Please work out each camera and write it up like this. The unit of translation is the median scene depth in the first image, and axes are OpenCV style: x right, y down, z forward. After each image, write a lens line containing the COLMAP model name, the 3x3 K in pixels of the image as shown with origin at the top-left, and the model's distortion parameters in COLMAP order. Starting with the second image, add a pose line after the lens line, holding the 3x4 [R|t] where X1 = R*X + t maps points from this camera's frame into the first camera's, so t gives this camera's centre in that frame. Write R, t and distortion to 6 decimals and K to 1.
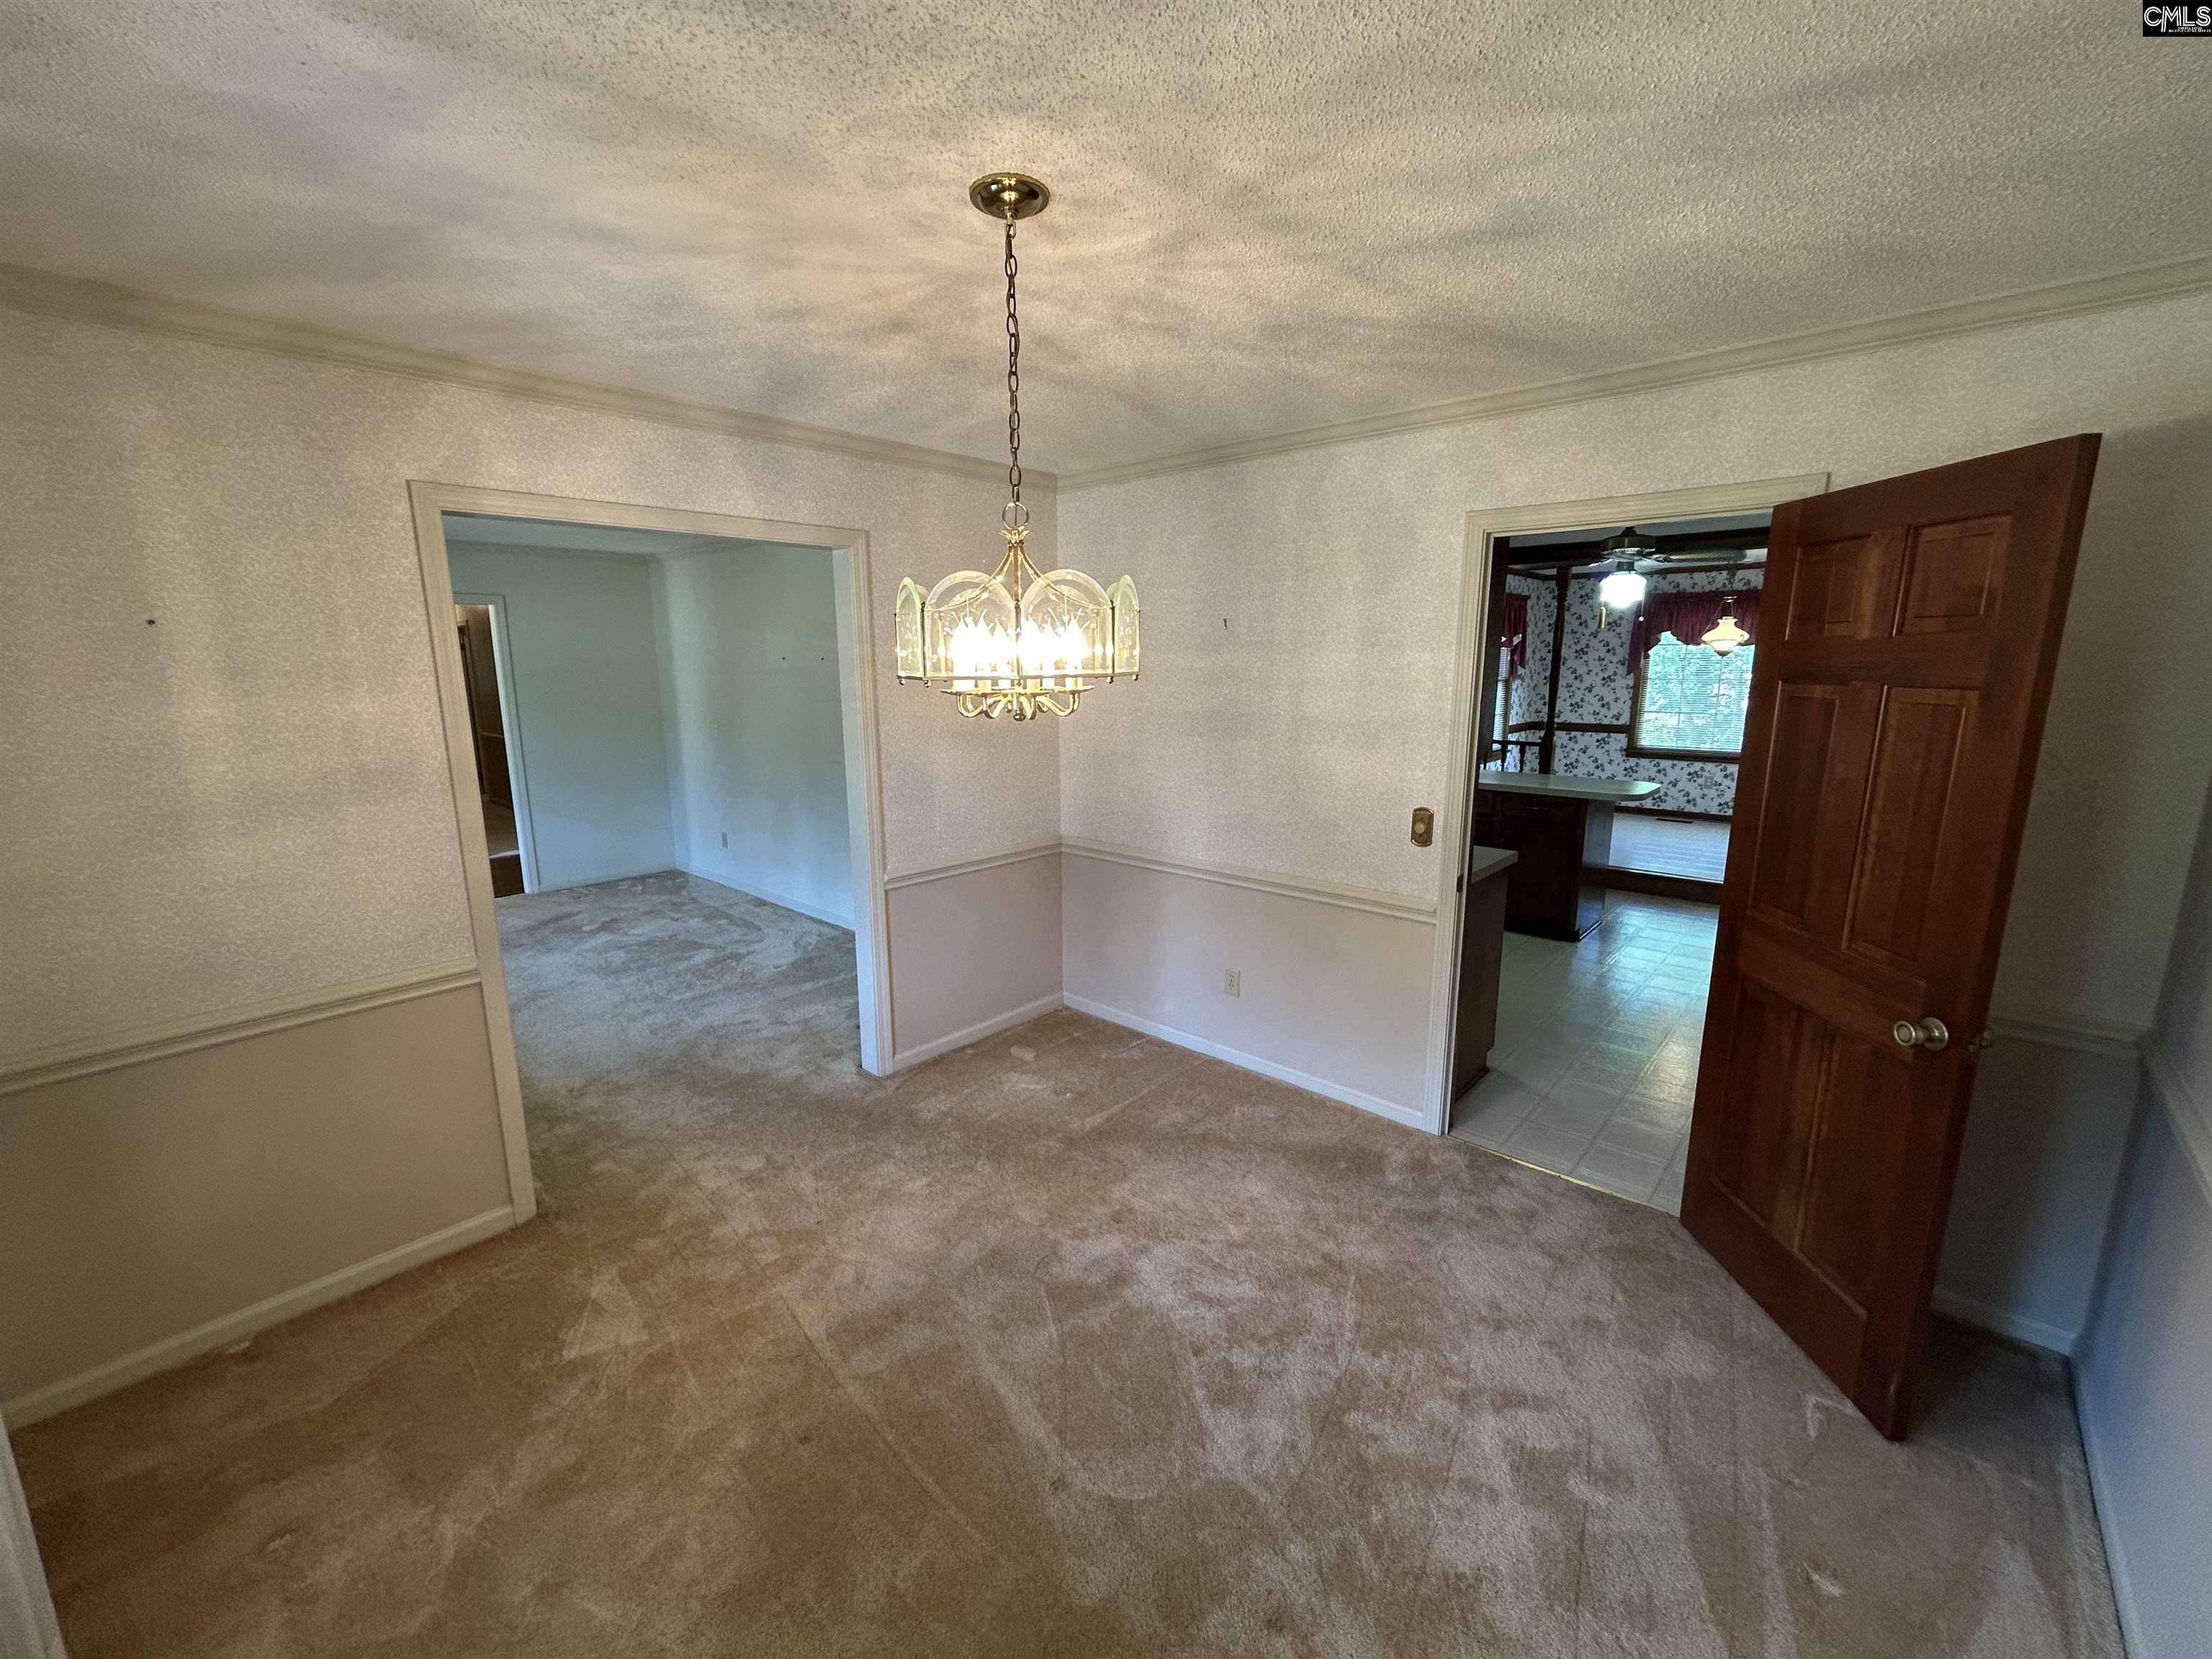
lens RADIAL K [[894.1, 0, 1106.2], [0, 894.1, 831.2], [0, 0, 1]] dist [-0.004206, -0.000206]
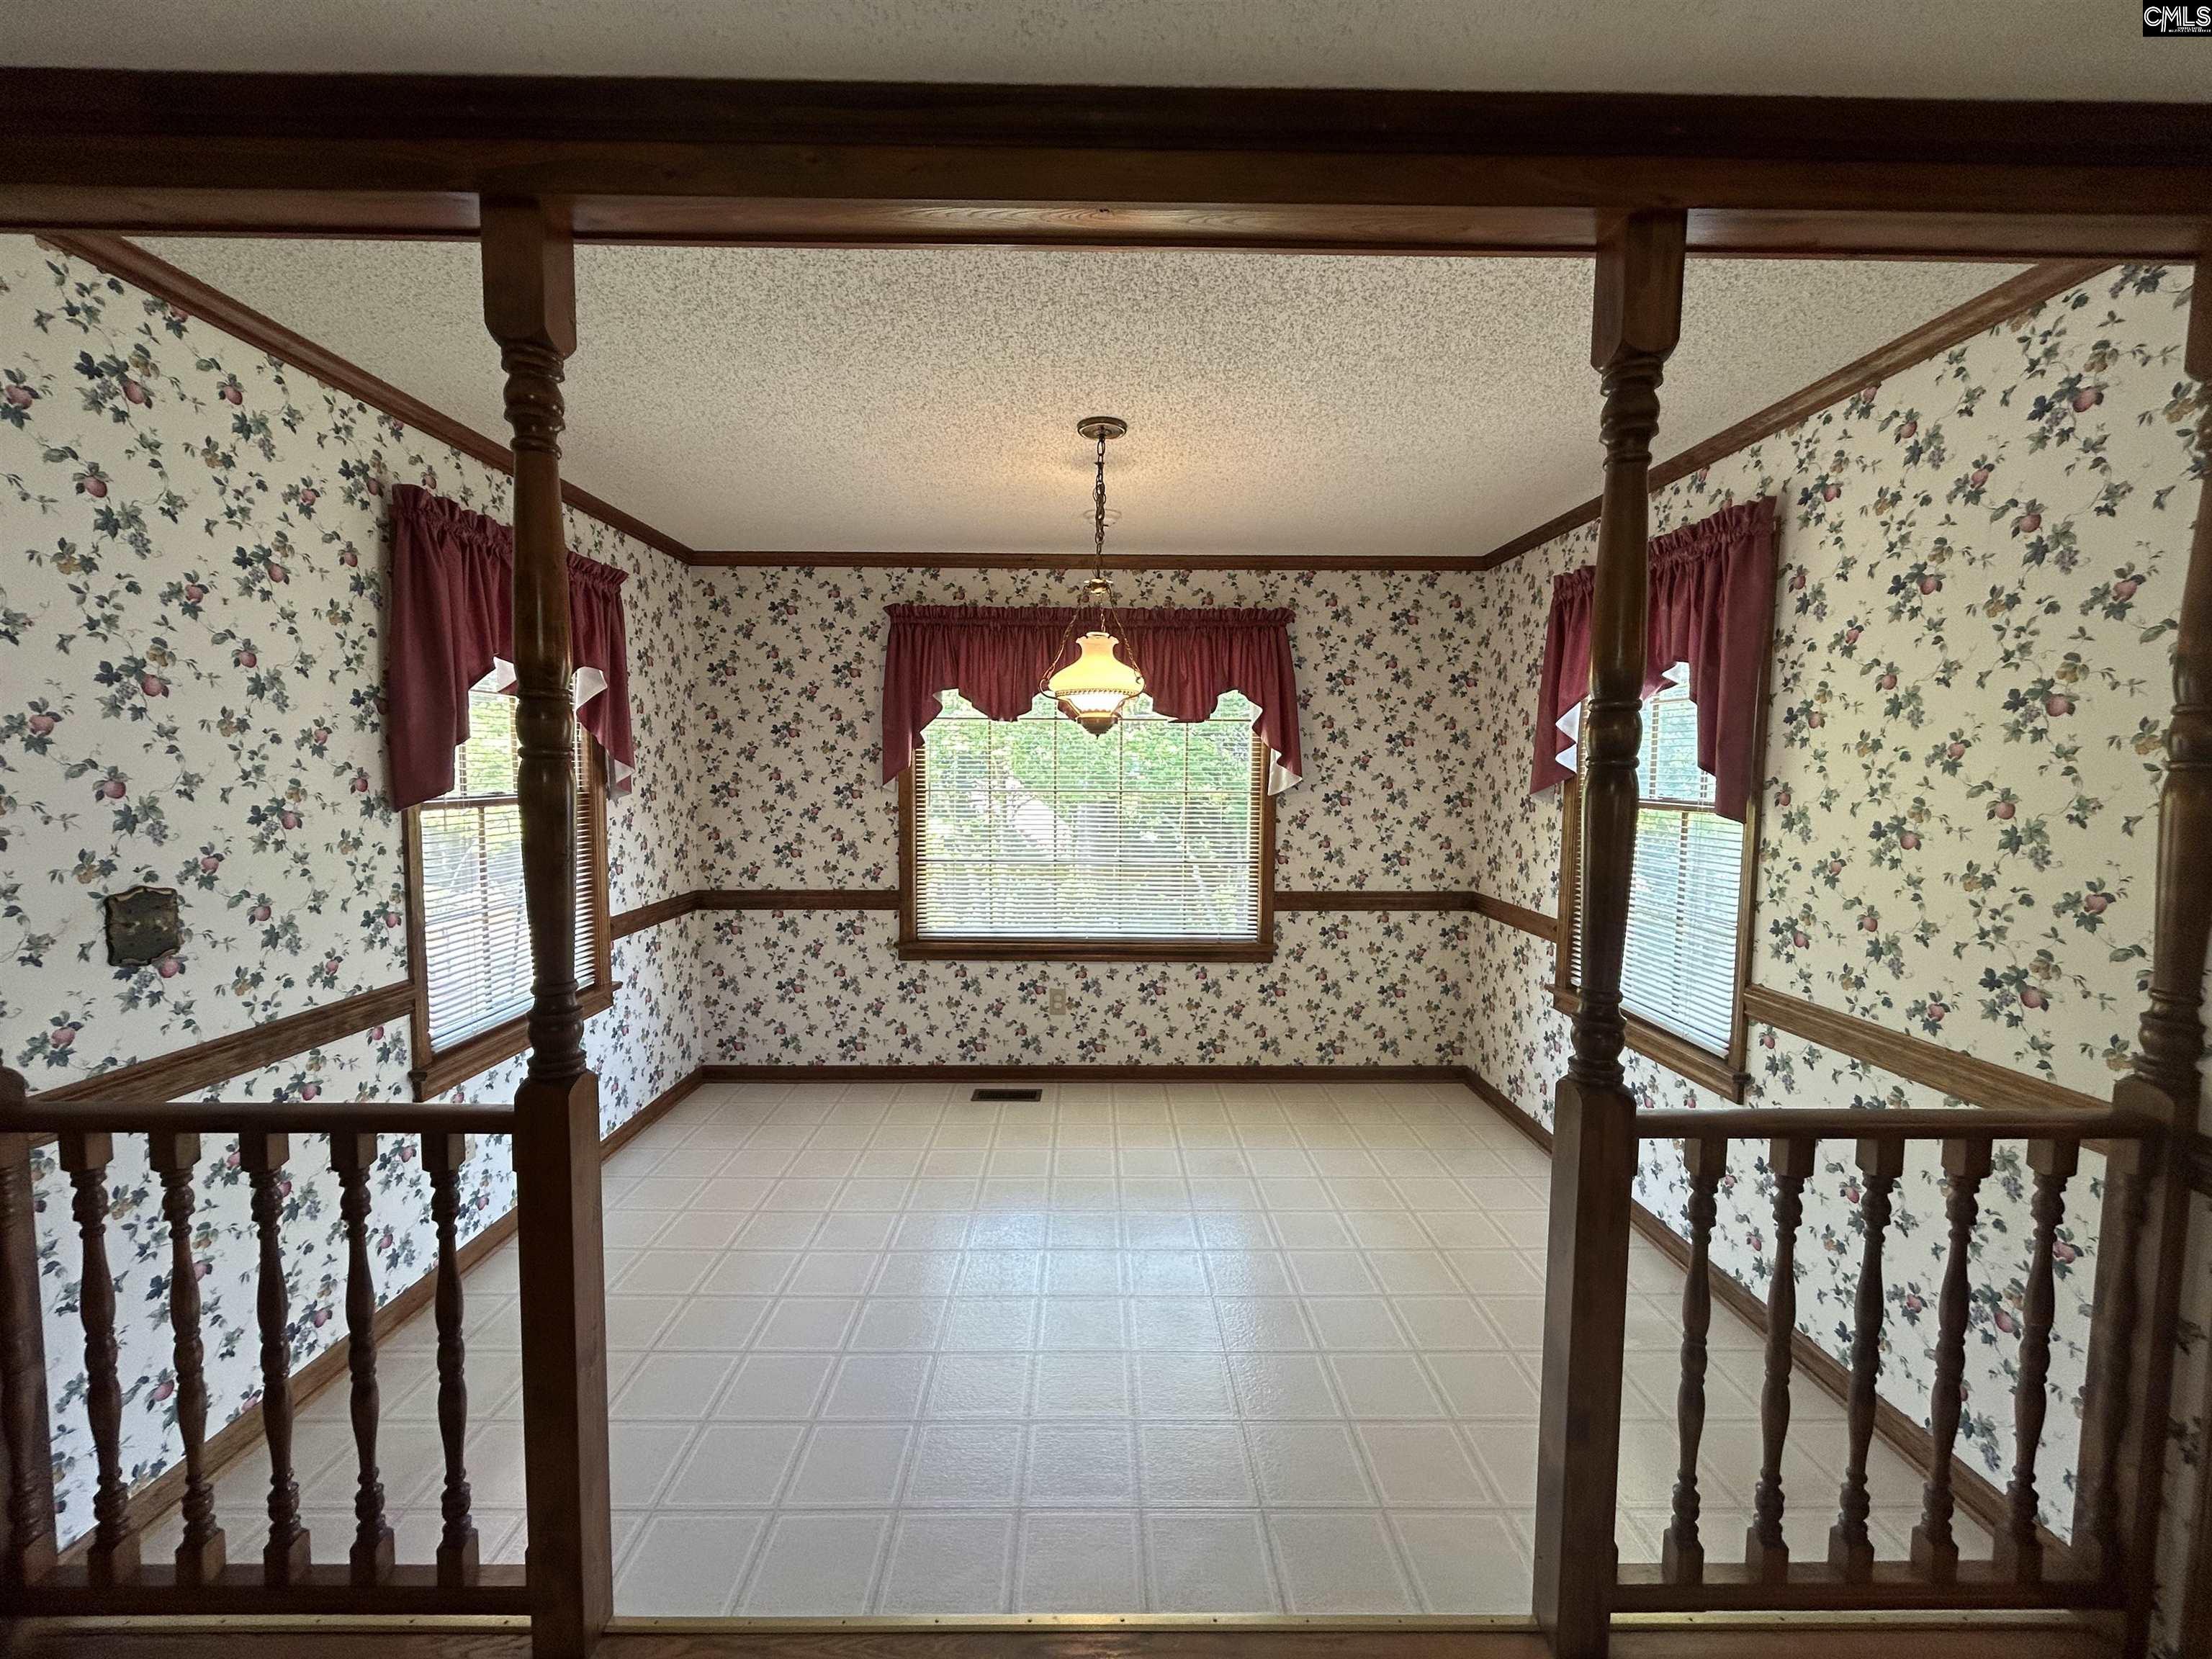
lens RADIAL K [[894.1, 0, 1102.4], [0, 894.1, 831.2], [0, 0, 1]] dist [-0.004206, -0.000206]
pose [[0.731323, -0.038872, 0.680923, 0.354337], [0.118349, 0.990462, -0.070566, -0.105091], [-0.671685, 0.132193, 0.728948, 0.597386]]
